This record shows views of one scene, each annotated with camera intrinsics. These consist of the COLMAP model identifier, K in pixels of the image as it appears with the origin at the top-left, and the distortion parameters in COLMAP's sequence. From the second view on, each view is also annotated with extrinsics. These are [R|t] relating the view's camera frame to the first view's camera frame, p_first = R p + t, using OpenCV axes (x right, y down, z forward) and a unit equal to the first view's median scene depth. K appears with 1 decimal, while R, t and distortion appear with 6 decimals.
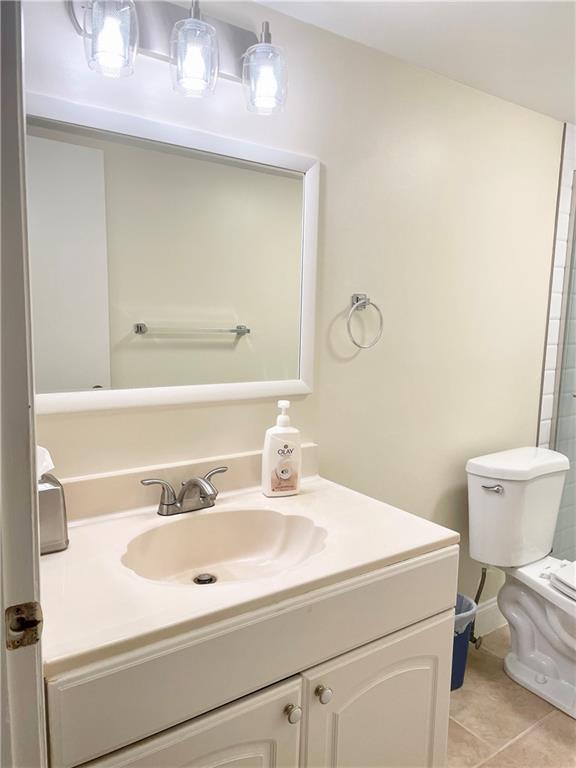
lens RADIAL K [[579.9, 0, 282.1], [0, 579.9, 385.0], [0, 0, 1]] dist [0.071822, -0.096316]
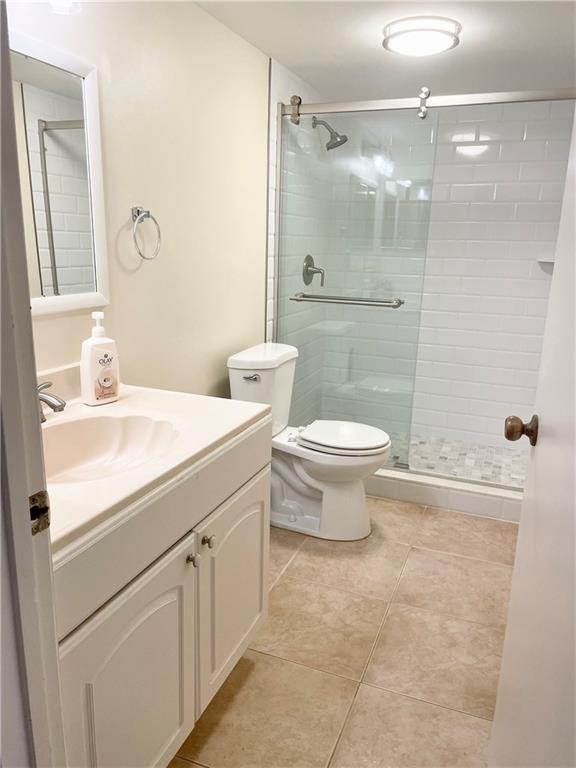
lens RADIAL K [[579.9, 0, 289.3], [0, 579.9, 380.9], [0, 0, 1]] dist [0.071822, -0.096316]
pose [[0.841702, -0.132217, 0.523504, -0.265814], [0.064782, 0.987280, 0.145192, 0.018928], [-0.536043, -0.088295, 0.839561, -0.061226]]
